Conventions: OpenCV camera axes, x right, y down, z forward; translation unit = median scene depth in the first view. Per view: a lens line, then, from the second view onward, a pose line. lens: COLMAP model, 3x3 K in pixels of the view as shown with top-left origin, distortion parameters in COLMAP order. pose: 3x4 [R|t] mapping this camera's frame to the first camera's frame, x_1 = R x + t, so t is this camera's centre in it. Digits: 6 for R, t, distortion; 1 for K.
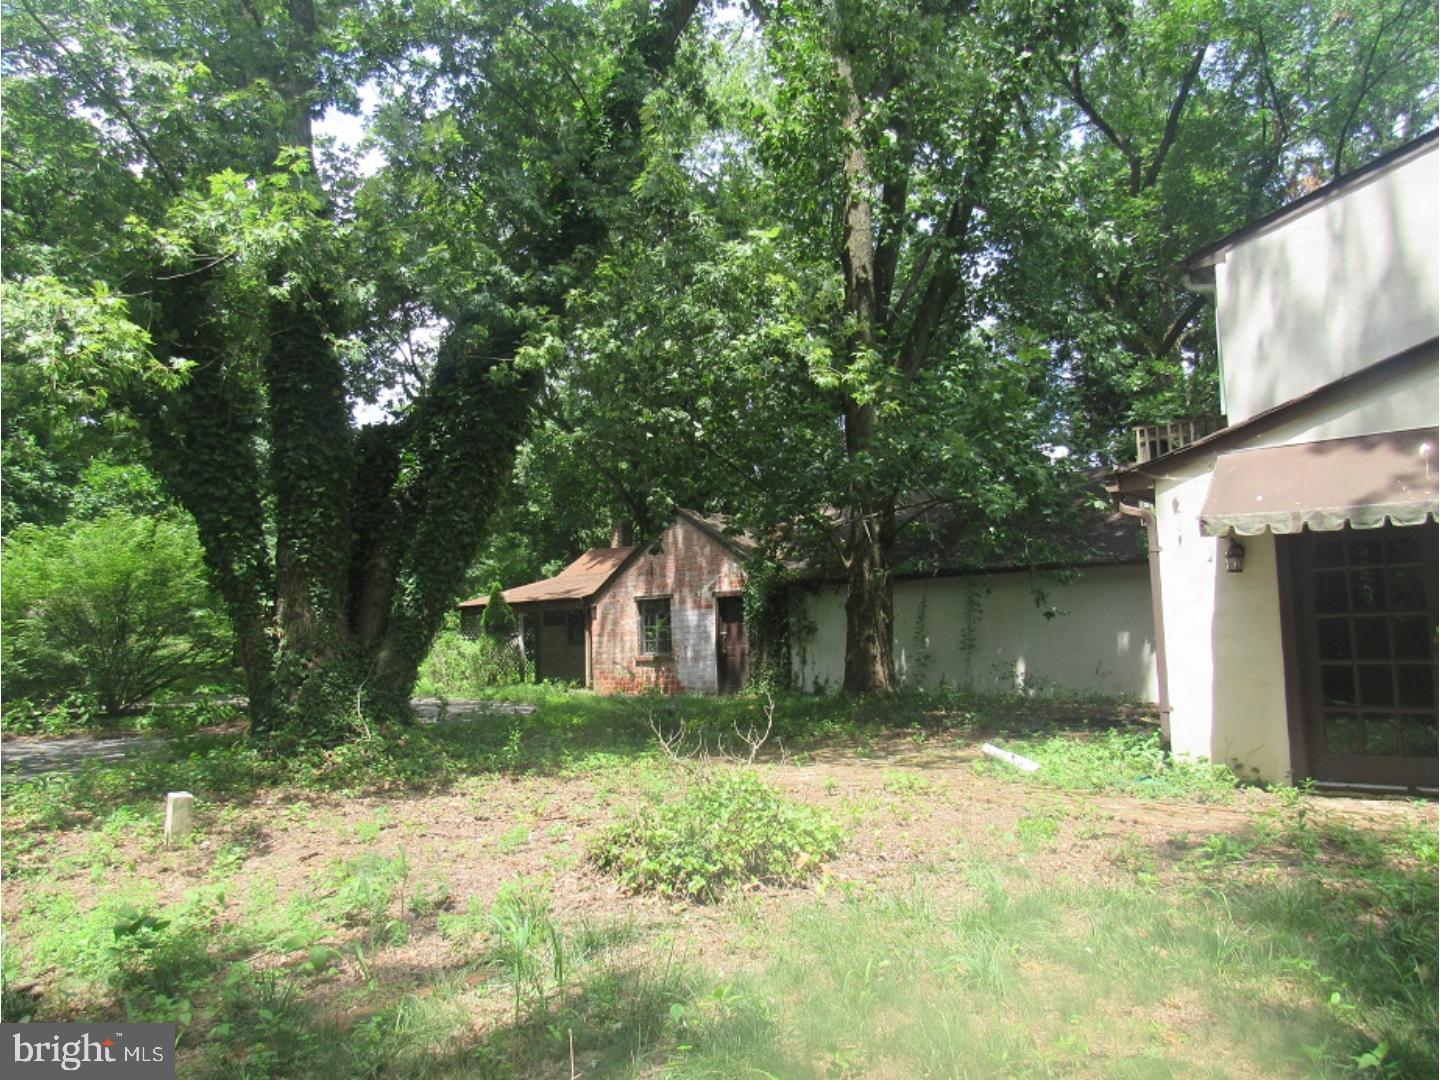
lens RADIAL K [[1036.9, 0, 720.0], [0, 1036.9, 540.0], [0, 0, 1]] dist [-0.004057, 0.000954]
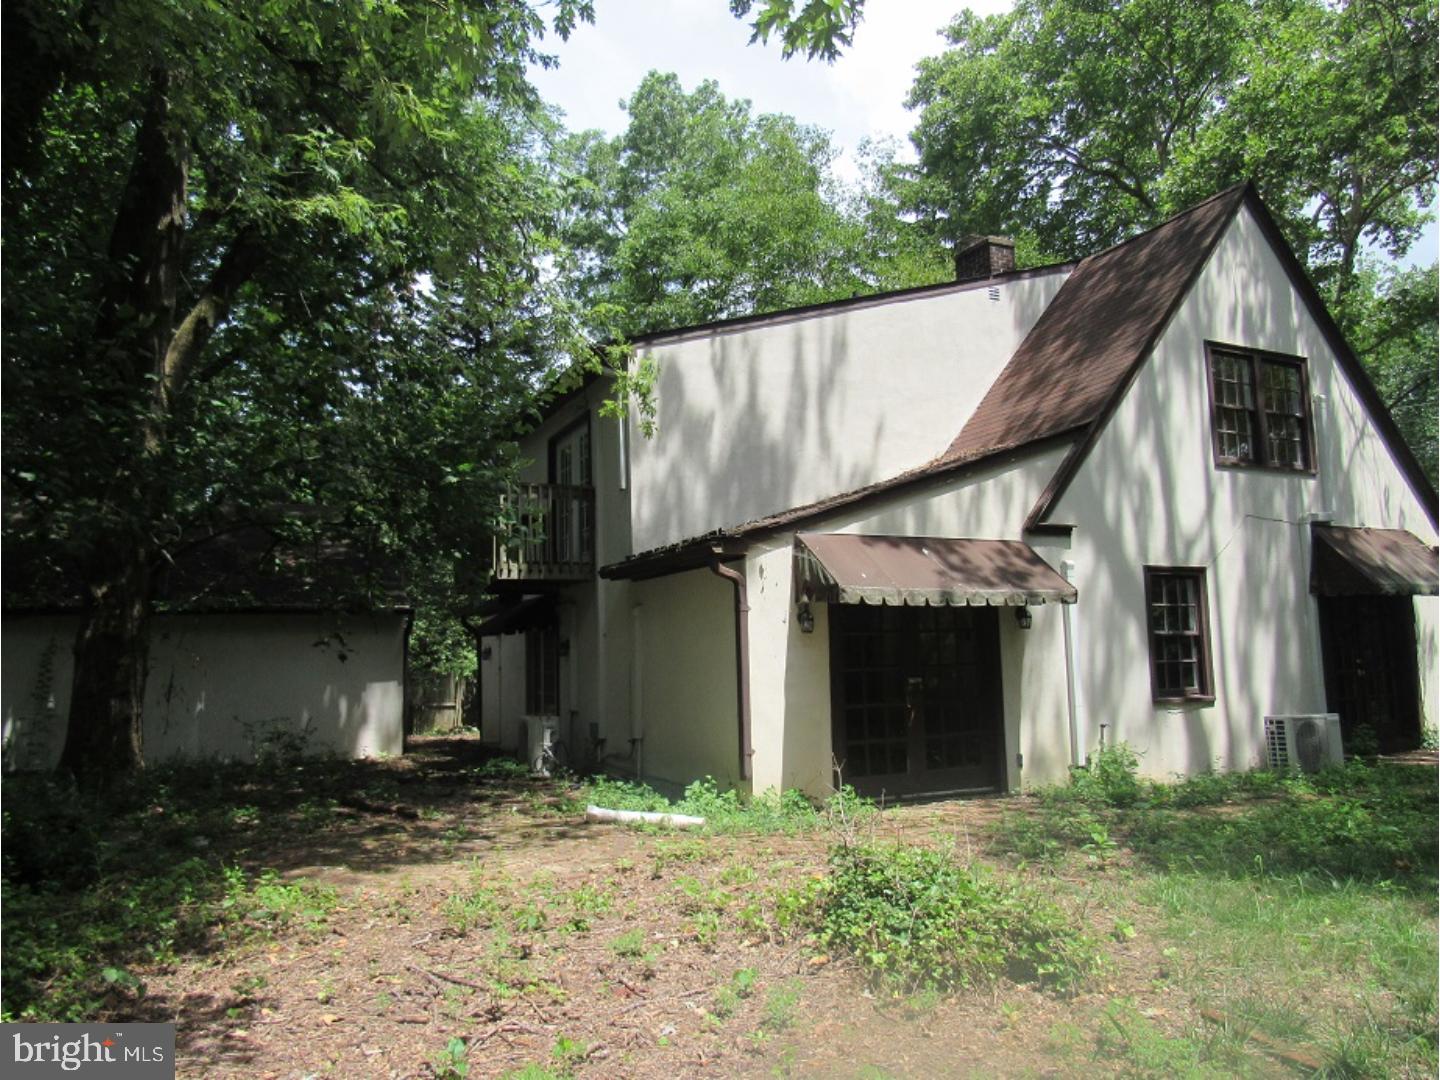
lens RADIAL K [[1036.9, 0, 720.0], [0, 1036.9, 540.0], [0, 0, 1]] dist [-0.004057, 0.000954]
pose [[0.418450, 0.124385, 0.899682, -0.631788], [-0.074409, 0.991943, -0.102533, 0.054315], [-0.905187, -0.024040, 0.424333, 0.574833]]
